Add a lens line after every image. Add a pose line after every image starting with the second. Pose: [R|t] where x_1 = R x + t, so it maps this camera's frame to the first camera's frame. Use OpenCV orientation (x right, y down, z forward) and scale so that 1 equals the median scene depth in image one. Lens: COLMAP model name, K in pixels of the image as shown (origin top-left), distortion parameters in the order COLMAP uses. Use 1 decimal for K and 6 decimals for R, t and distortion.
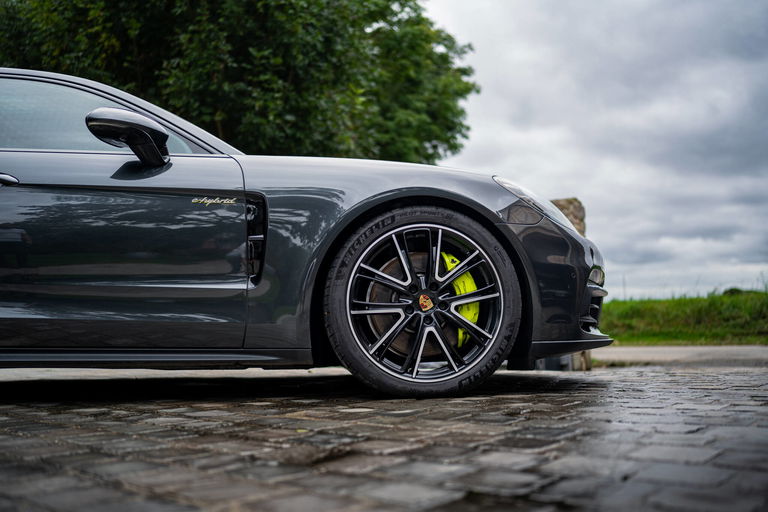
lens RADIAL K [[764.7, 0, 384.0], [0, 764.7, 256.0], [0, 0, 1]] dist [-0.148742, 0.020651]
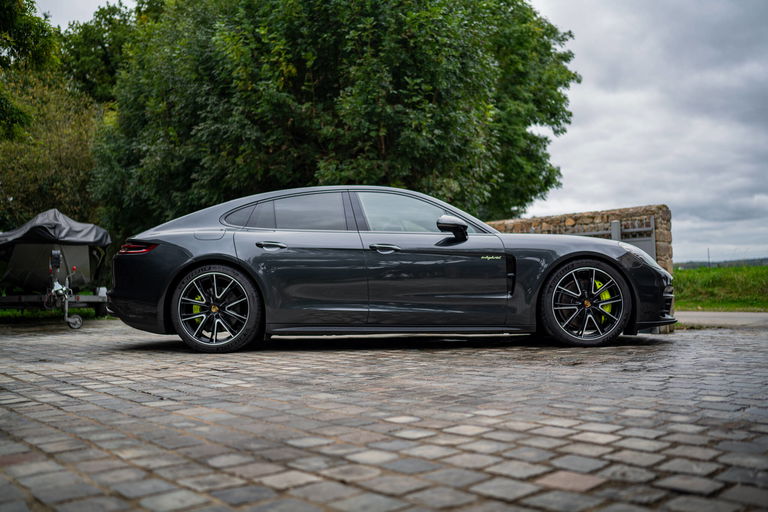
lens RADIAL K [[764.7, 0, 384.0], [0, 764.7, 256.0], [0, 0, 1]] dist [-0.148742, 0.020651]
pose [[0.993284, 0.001974, -0.115681, -0.065649], [0.004660, 0.998360, 0.057056, -0.048323], [0.115604, -0.057212, 0.991646, -0.288497]]
